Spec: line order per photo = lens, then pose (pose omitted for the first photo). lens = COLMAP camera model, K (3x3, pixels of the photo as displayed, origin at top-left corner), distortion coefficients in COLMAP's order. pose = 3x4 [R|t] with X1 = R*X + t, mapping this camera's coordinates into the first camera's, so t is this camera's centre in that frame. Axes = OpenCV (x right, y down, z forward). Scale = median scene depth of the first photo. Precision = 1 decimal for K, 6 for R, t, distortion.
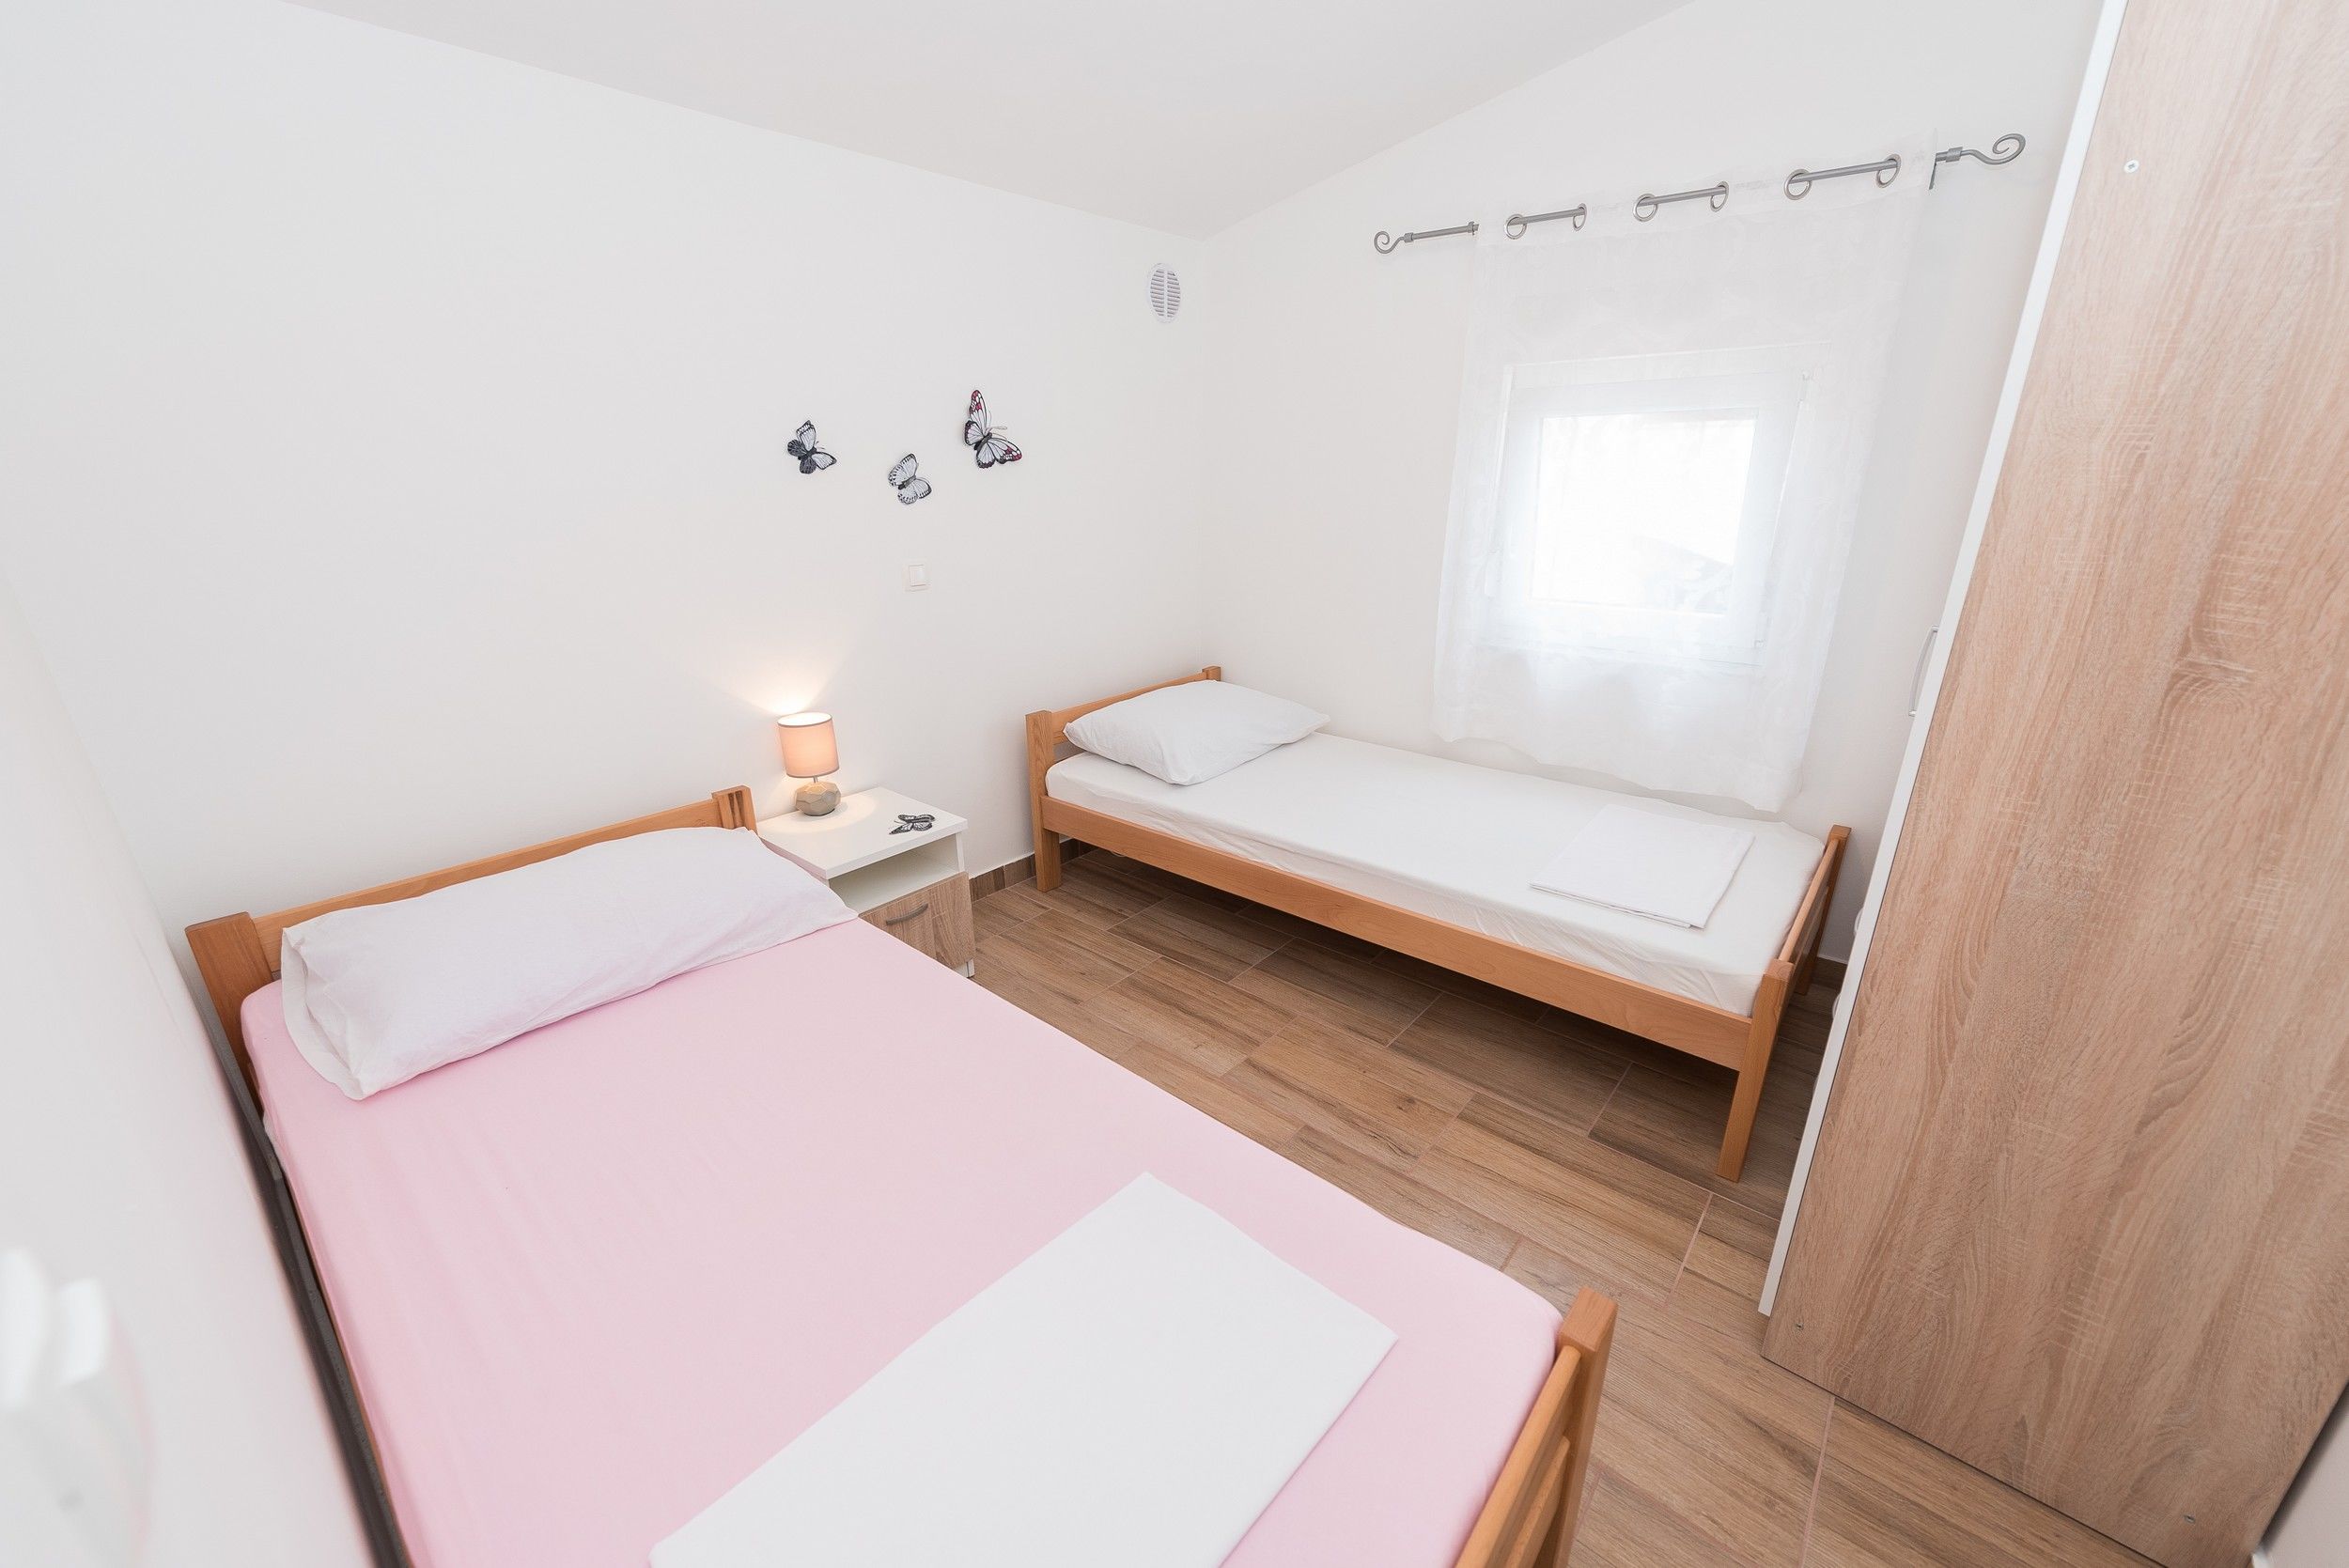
lens RADIAL K [[912.4, 0, 1174.5], [0, 912.4, 784.0], [0, 0, 1]] dist [0.017592, -0.007327]
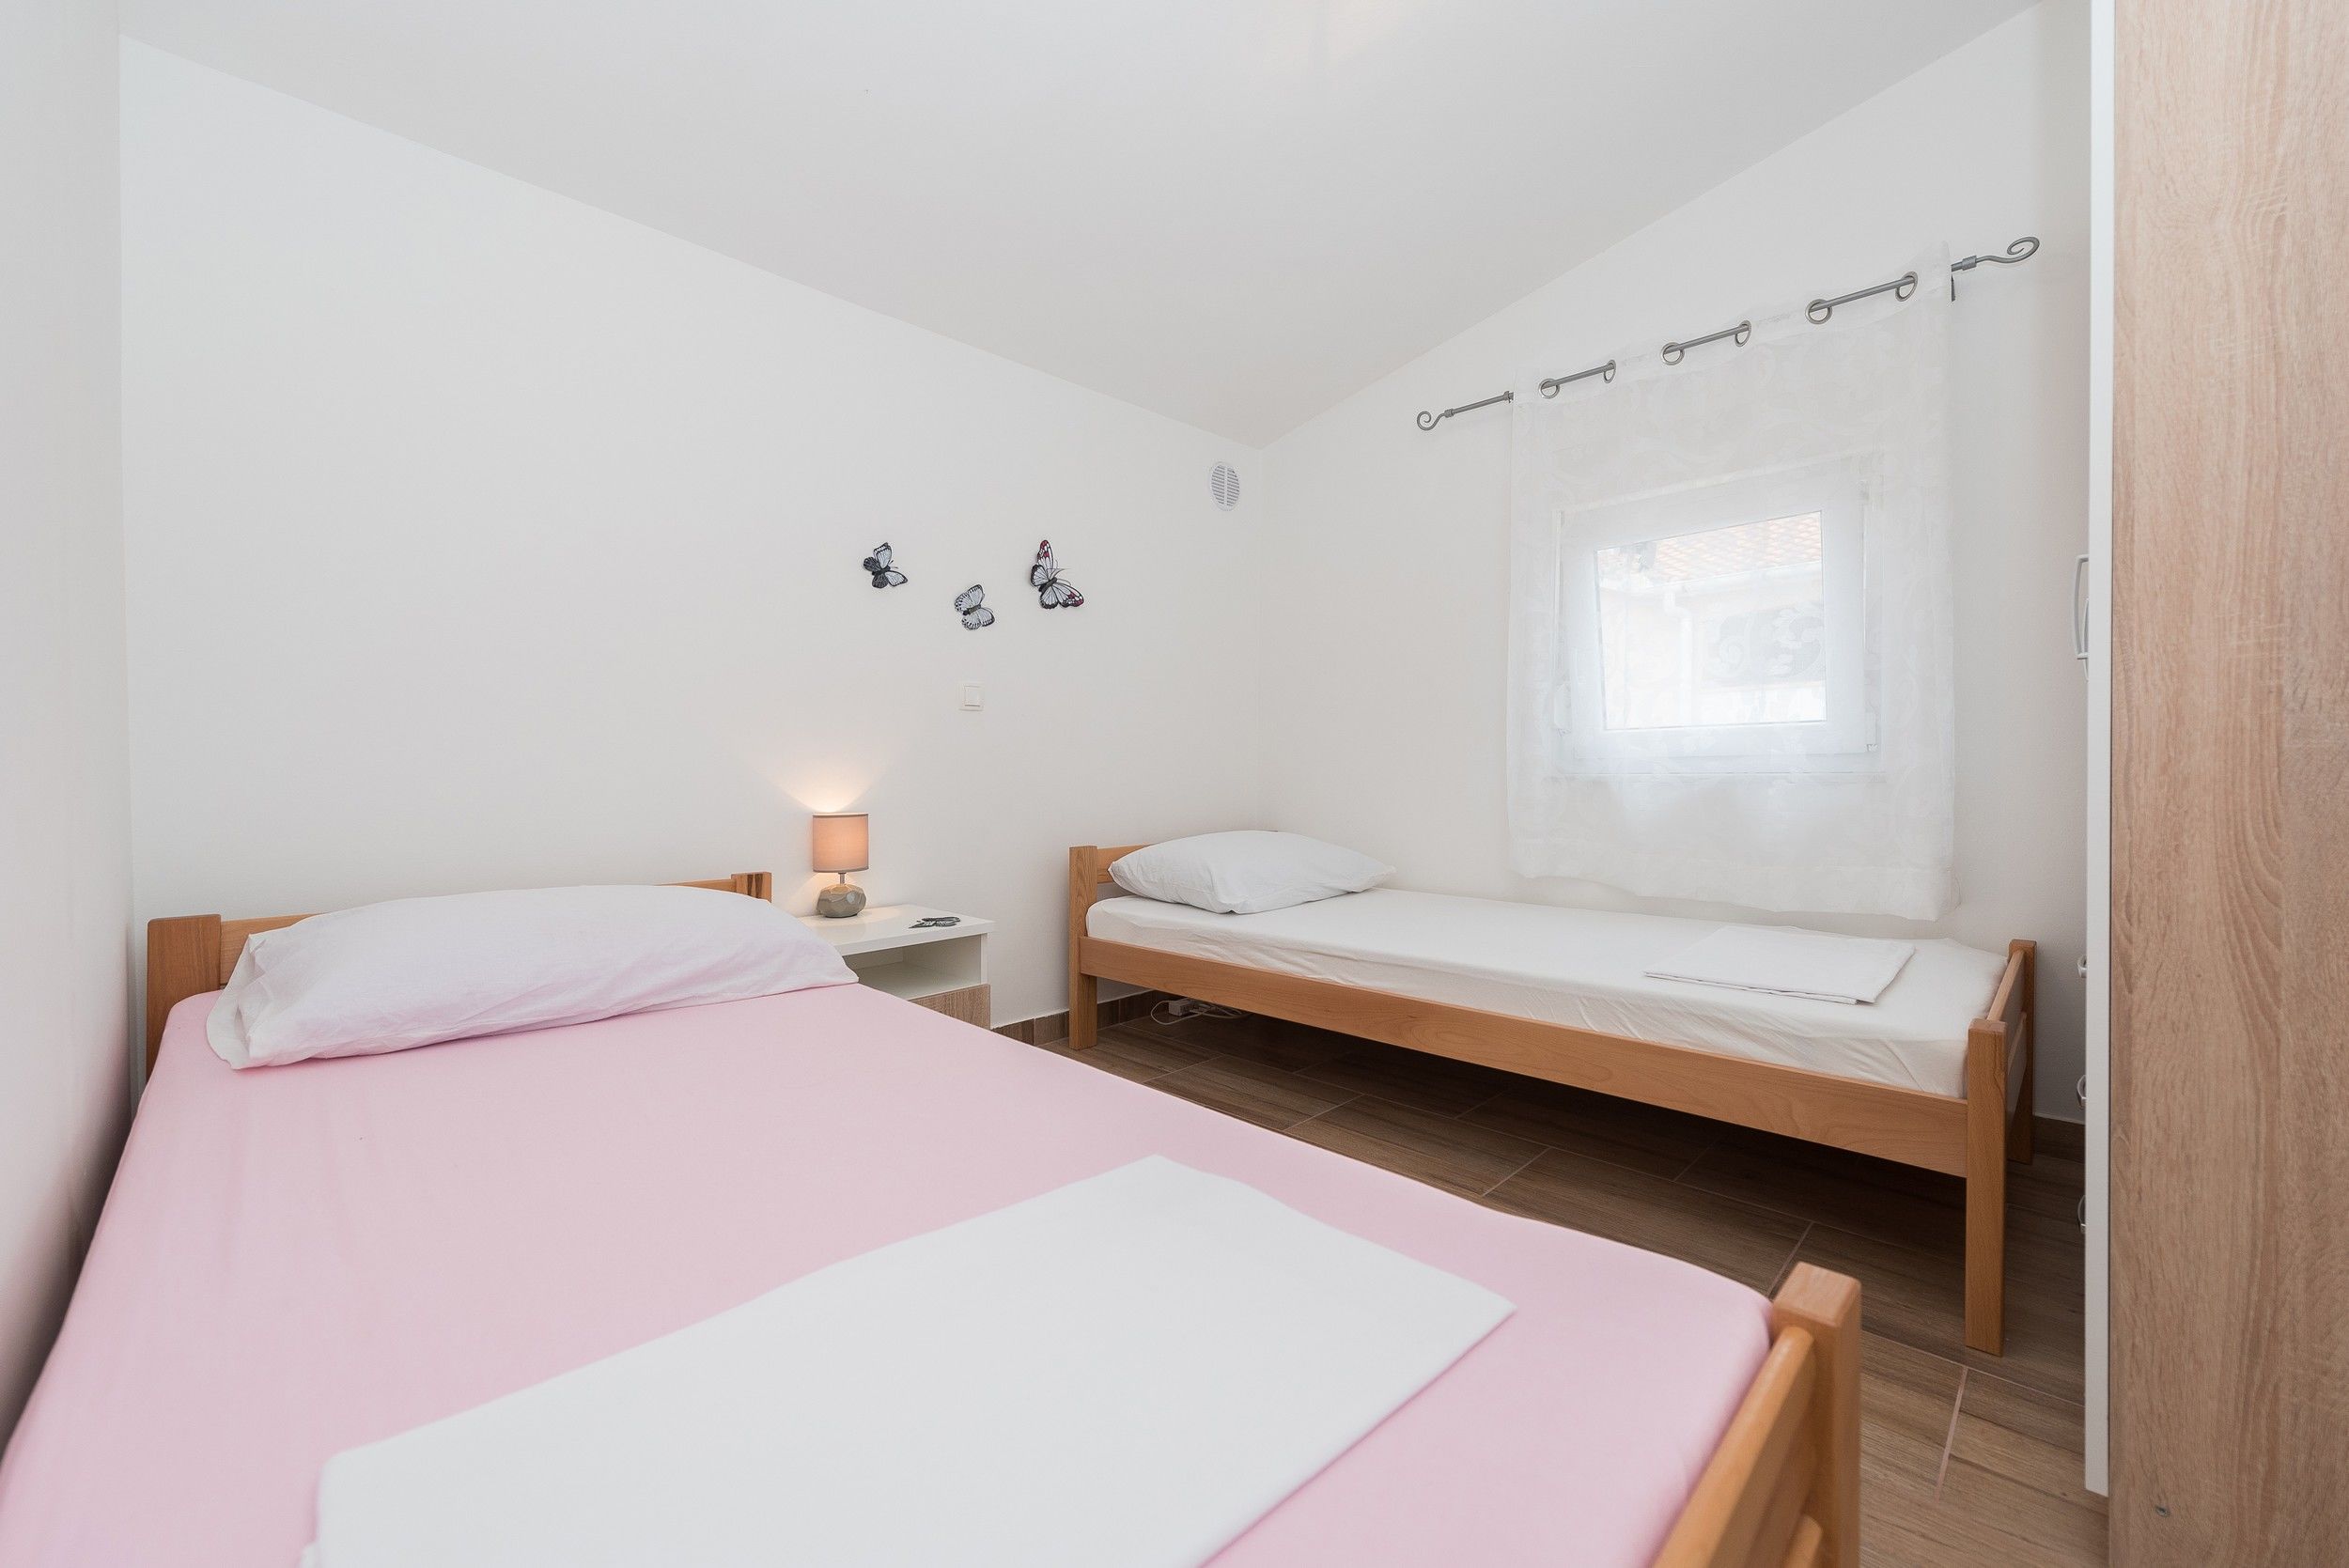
lens RADIAL K [[921.5, 0, 1168.0], [0, 921.5, 770.5], [0, 0, 1]] dist [0.011381, -0.003094]
pose [[0.996715, 0.012116, -0.080080, 0.023623], [-0.037696, 0.944523, -0.326276, 0.254819], [0.071684, 0.328223, 0.941877, 0.125678]]
